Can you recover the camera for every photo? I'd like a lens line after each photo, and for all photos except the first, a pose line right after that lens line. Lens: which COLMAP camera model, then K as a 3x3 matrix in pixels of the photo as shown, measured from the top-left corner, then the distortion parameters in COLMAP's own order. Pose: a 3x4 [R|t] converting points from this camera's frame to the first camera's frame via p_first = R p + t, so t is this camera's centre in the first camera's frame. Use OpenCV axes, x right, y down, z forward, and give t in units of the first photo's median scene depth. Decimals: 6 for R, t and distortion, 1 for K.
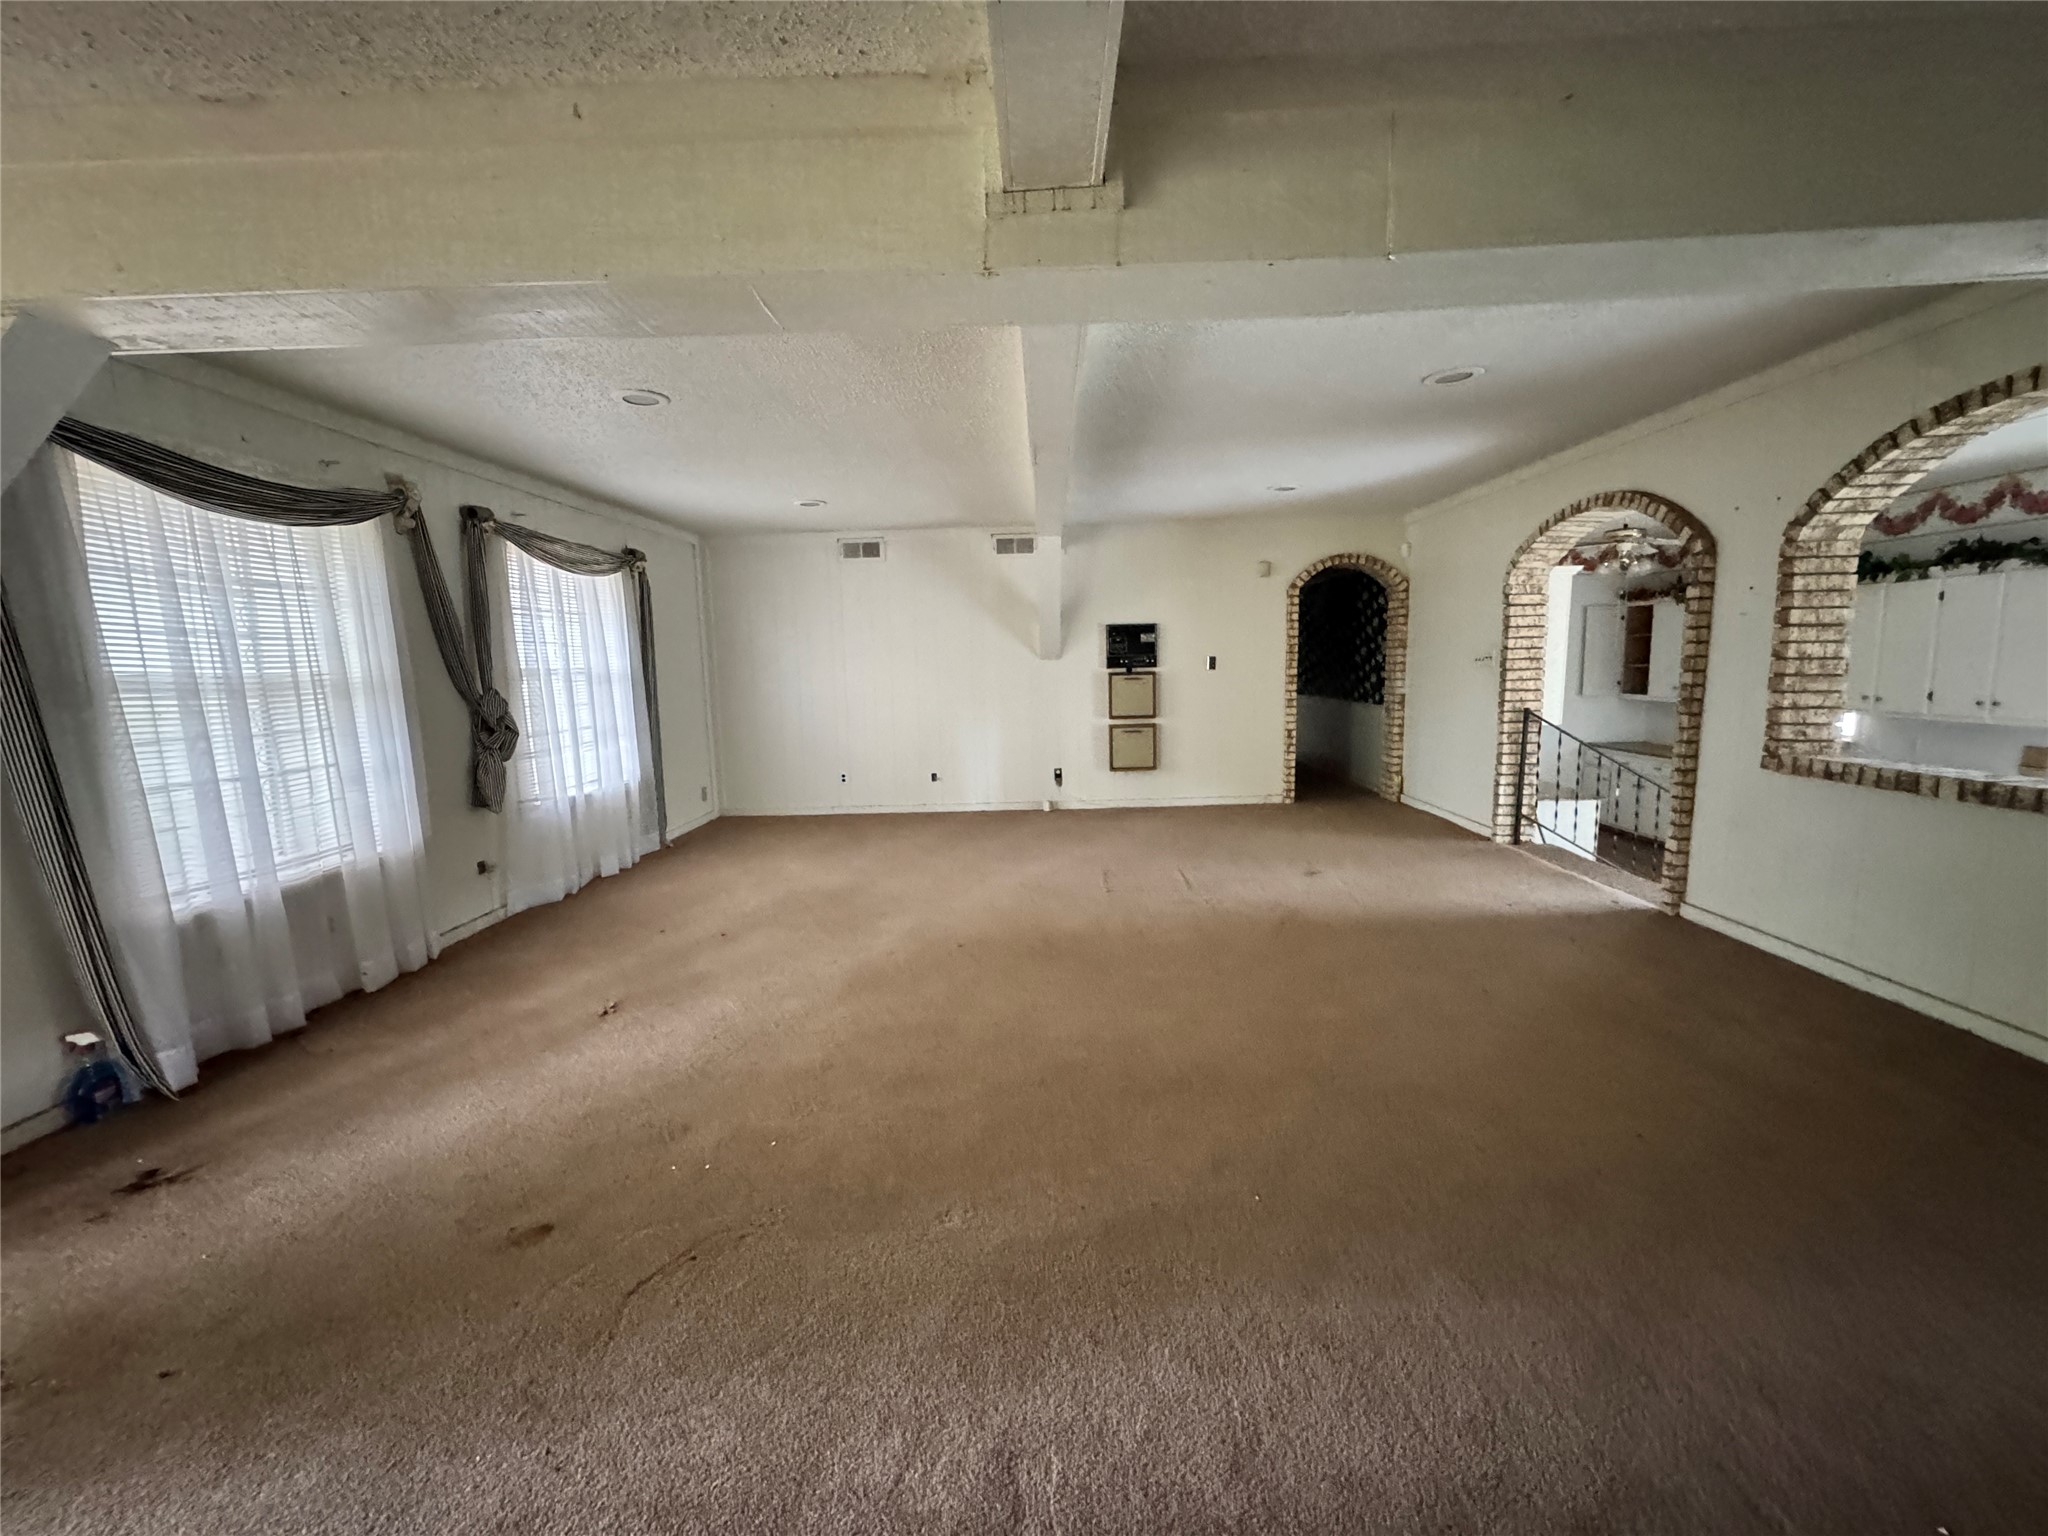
lens RADIAL K [[814.7, 0, 1026.5], [0, 814.7, 764.5], [0, 0, 1]] dist [-0.002348, -0.000430]
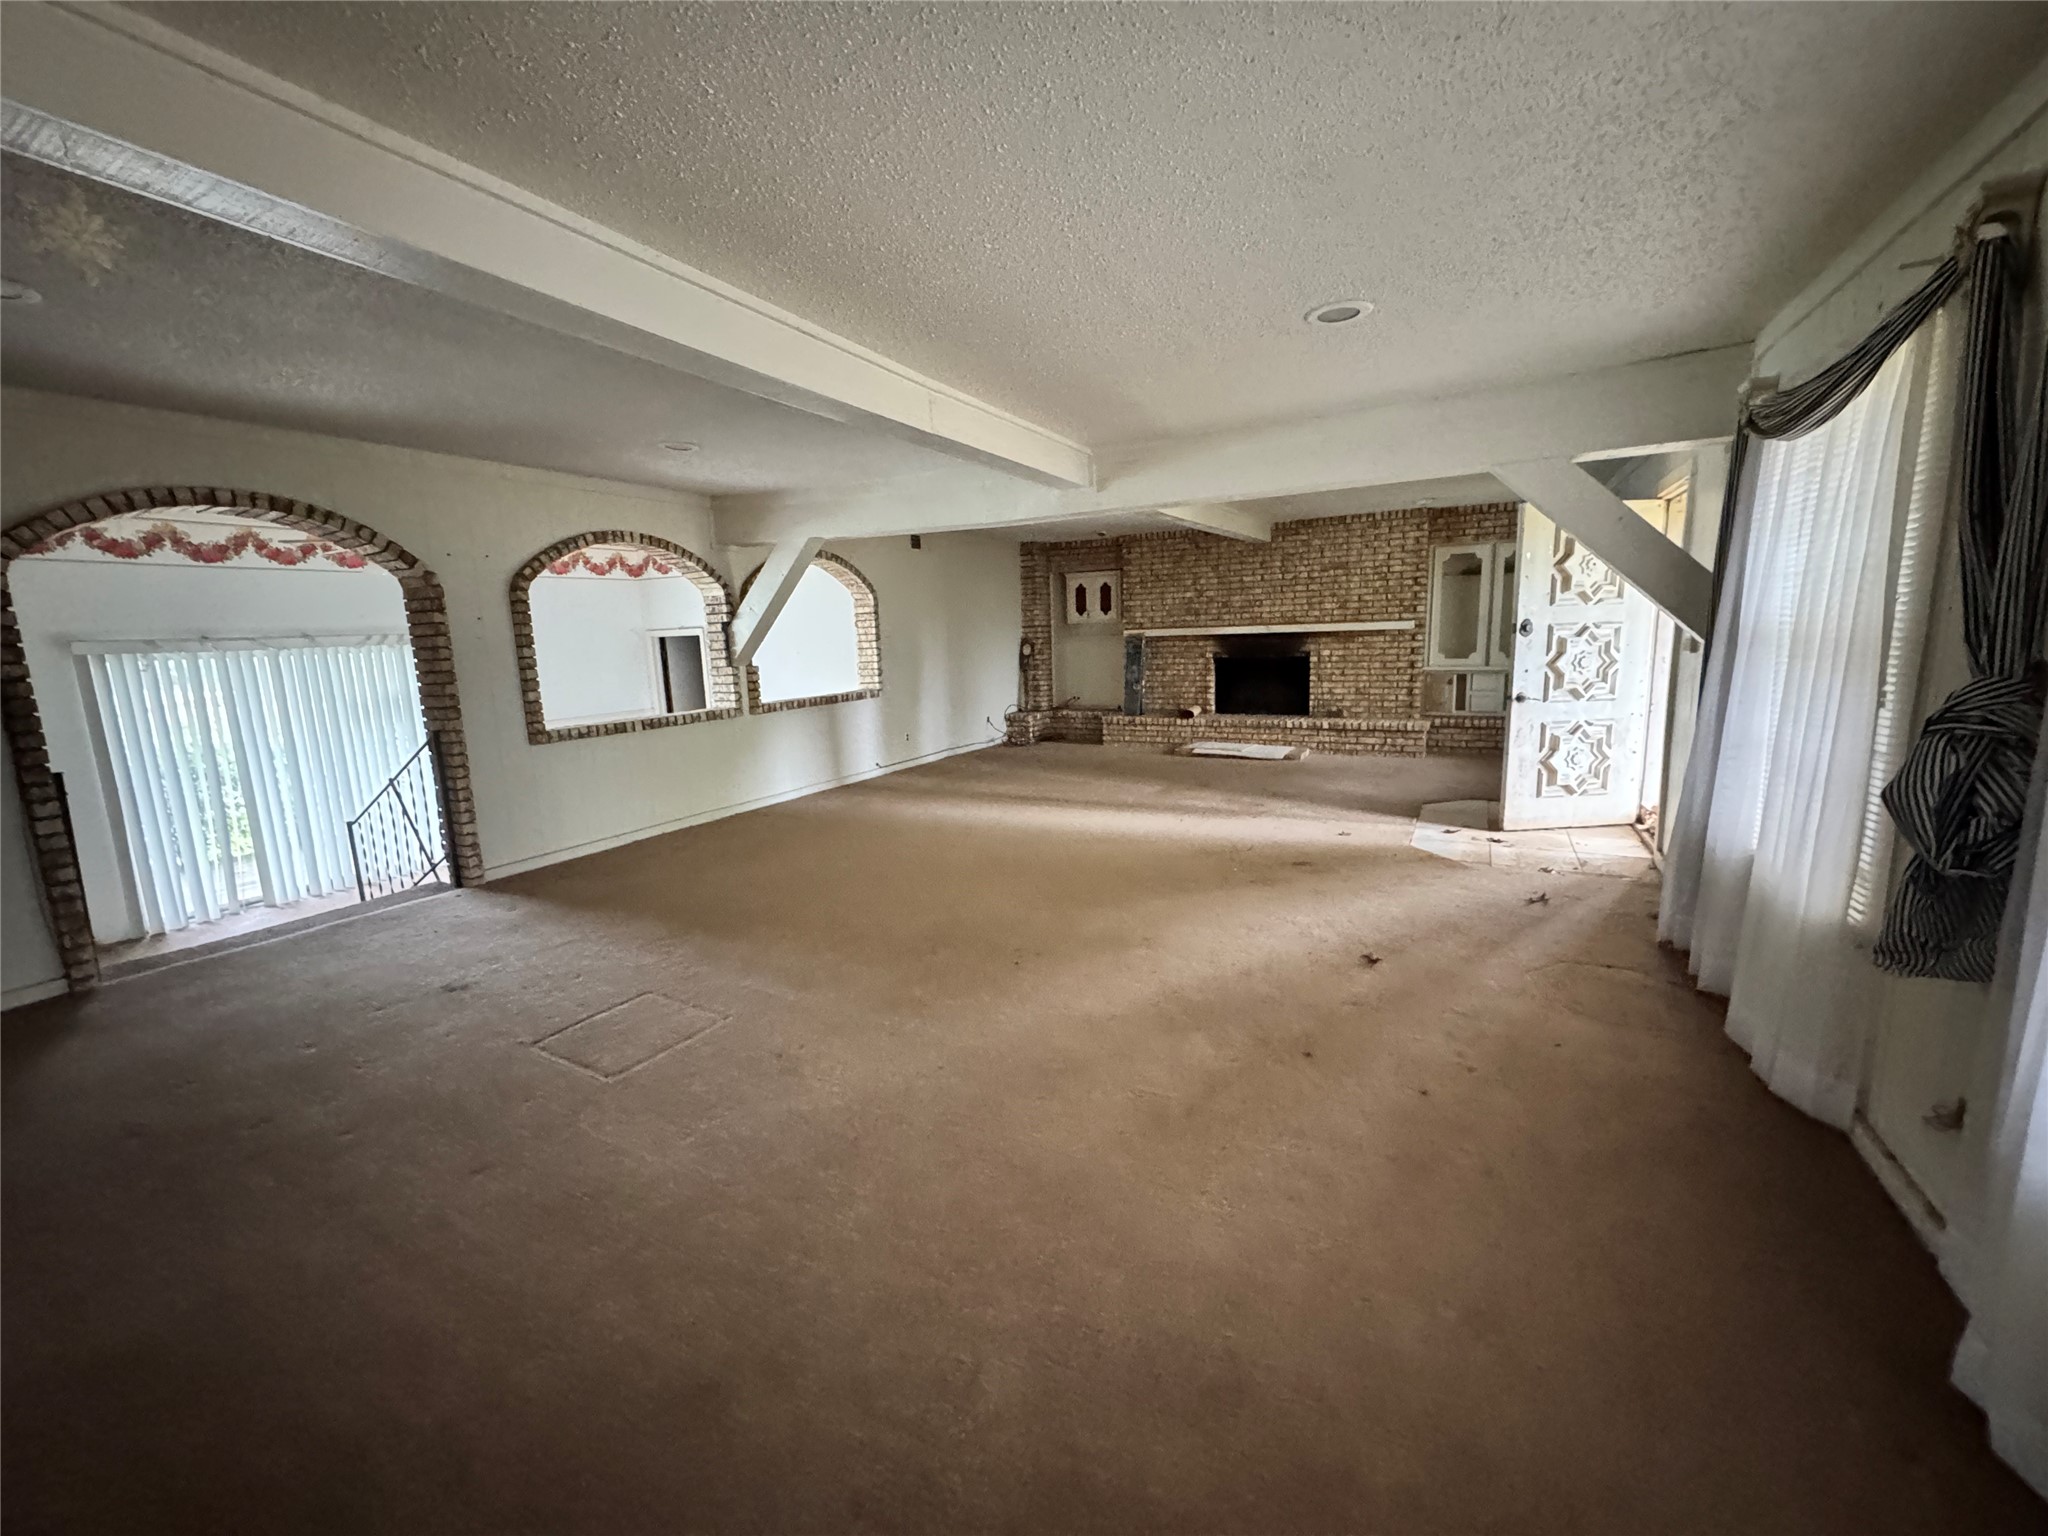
lens RADIAL K [[814.7, 0, 1026.2], [0, 814.7, 767.8], [0, 0, 1]] dist [-0.002348, -0.000430]
pose [[-0.889815, -0.023202, 0.455732, -0.342596], [0.111371, 0.957463, 0.266198, -0.153930], [-0.442523, 0.287622, -0.849381, 1.173090]]
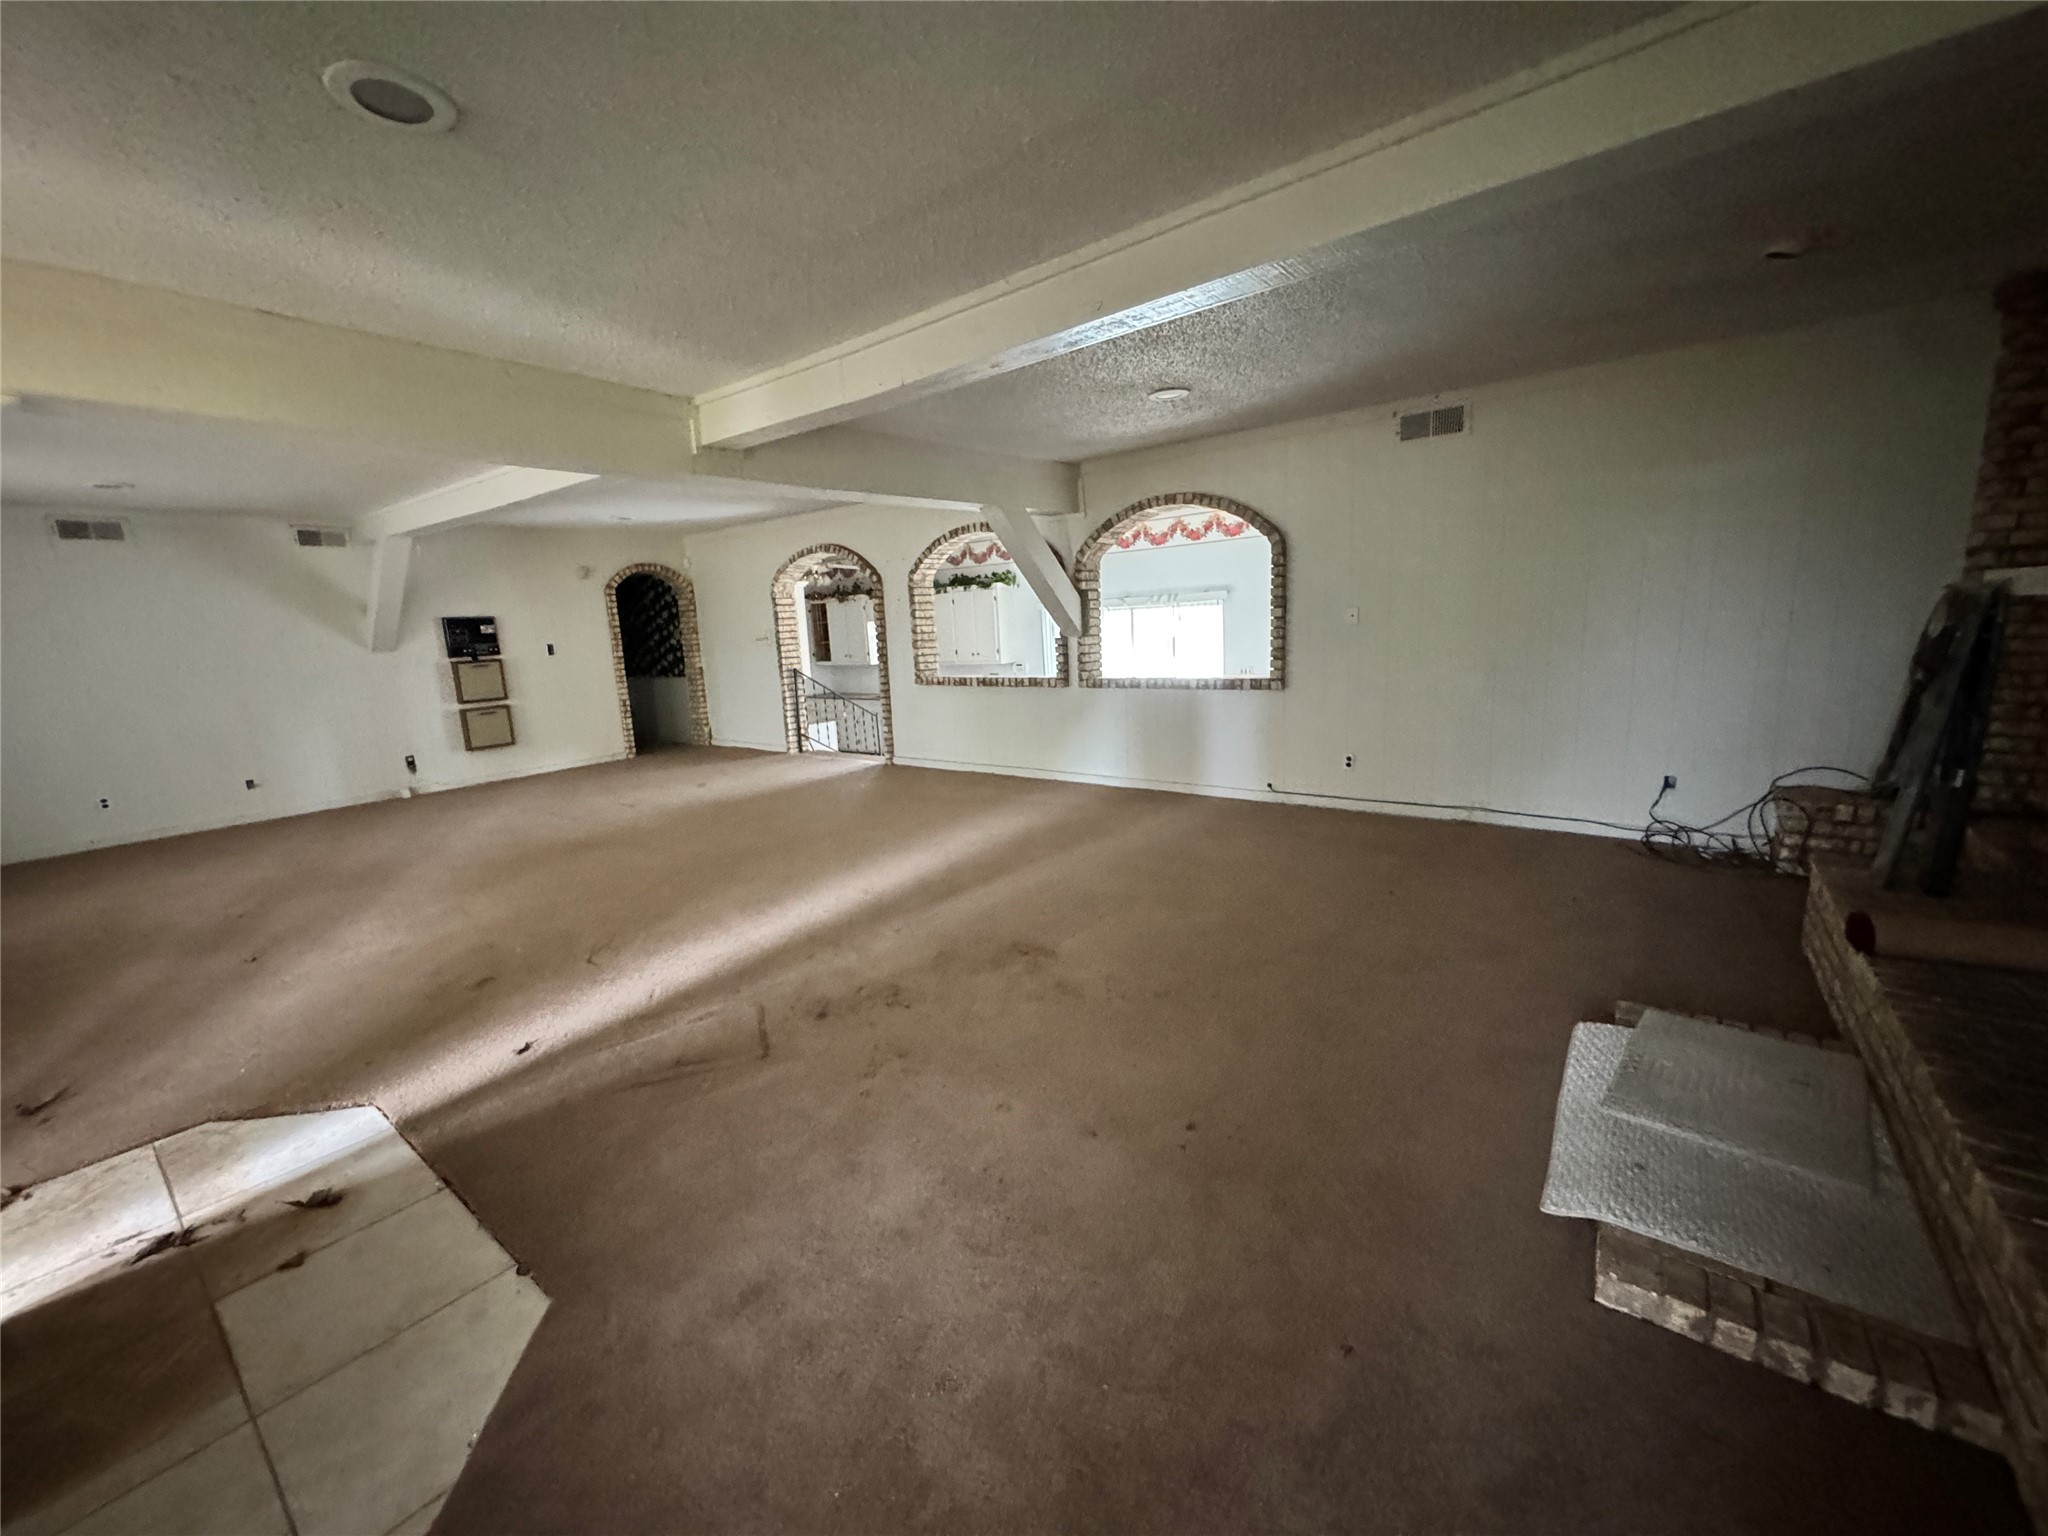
lens RADIAL K [[814.7, 0, 1025.1], [0, 814.7, 765.6], [0, 0, 1]] dist [-0.002348, -0.000430]
pose [[0.590391, -0.147671, 0.793494, -0.427970], [0.136042, 0.987261, 0.082511, 0.050189], [-0.795570, 0.059235, 0.602959, -0.333744]]
